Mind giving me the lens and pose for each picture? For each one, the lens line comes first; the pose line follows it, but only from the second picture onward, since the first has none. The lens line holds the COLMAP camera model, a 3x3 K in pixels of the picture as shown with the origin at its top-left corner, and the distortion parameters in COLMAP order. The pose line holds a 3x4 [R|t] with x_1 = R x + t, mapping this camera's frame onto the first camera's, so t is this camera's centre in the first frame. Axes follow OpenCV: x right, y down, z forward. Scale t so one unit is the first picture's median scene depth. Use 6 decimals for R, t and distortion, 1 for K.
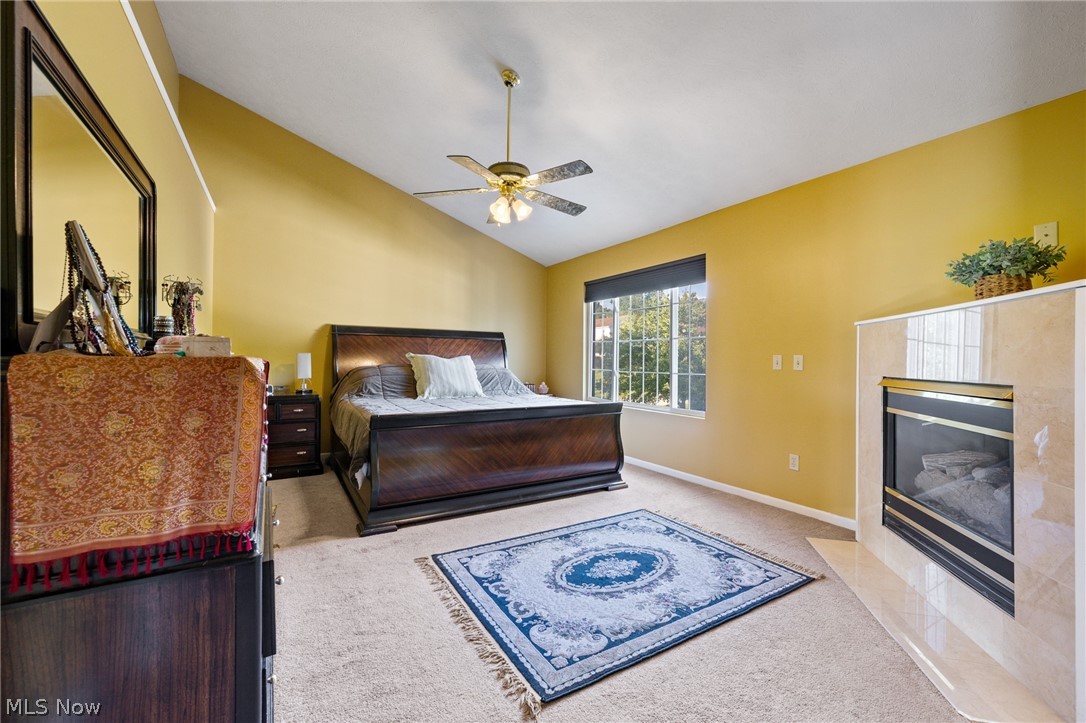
lens RADIAL K [[426.1, 0, 541.4], [0, 426.1, 363.2], [0, 0, 1]] dist [-0.001106, -0.000702]
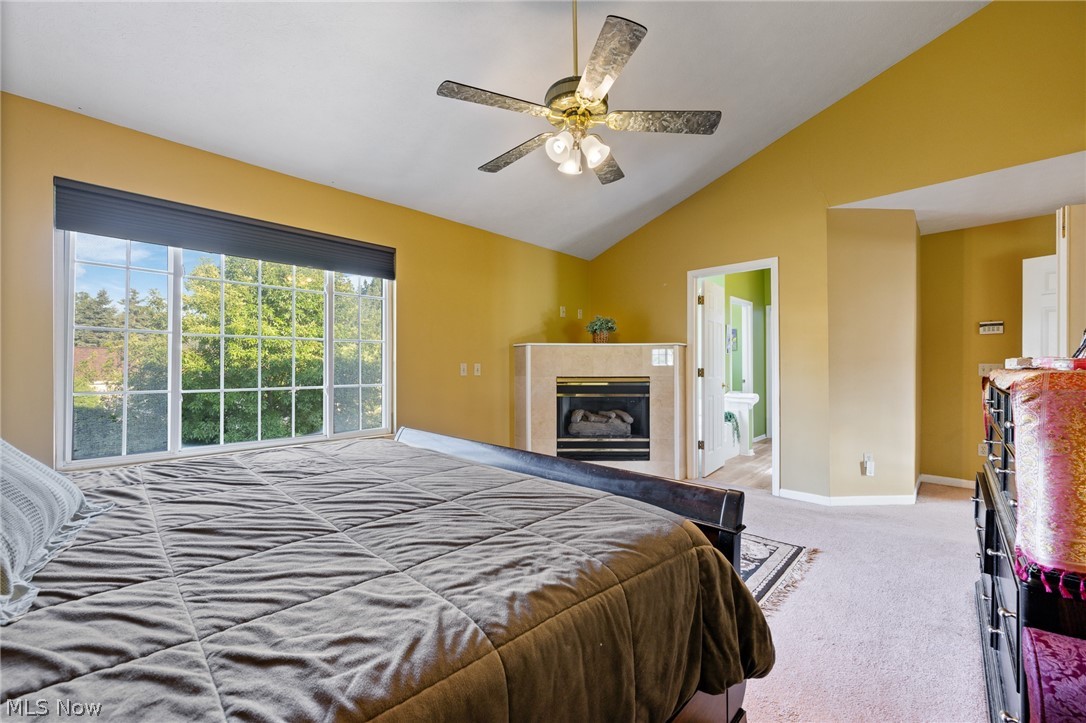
lens RADIAL K [[426.1, 0, 543.7], [0, 426.1, 363.6], [0, 0, 1]] dist [-0.001106, -0.000702]
pose [[-0.234194, 0.000512, 0.972190, -0.903961], [0.005187, 0.999986, 0.000722, -0.025062], [-0.972176, 0.005212, -0.234194, 1.475528]]
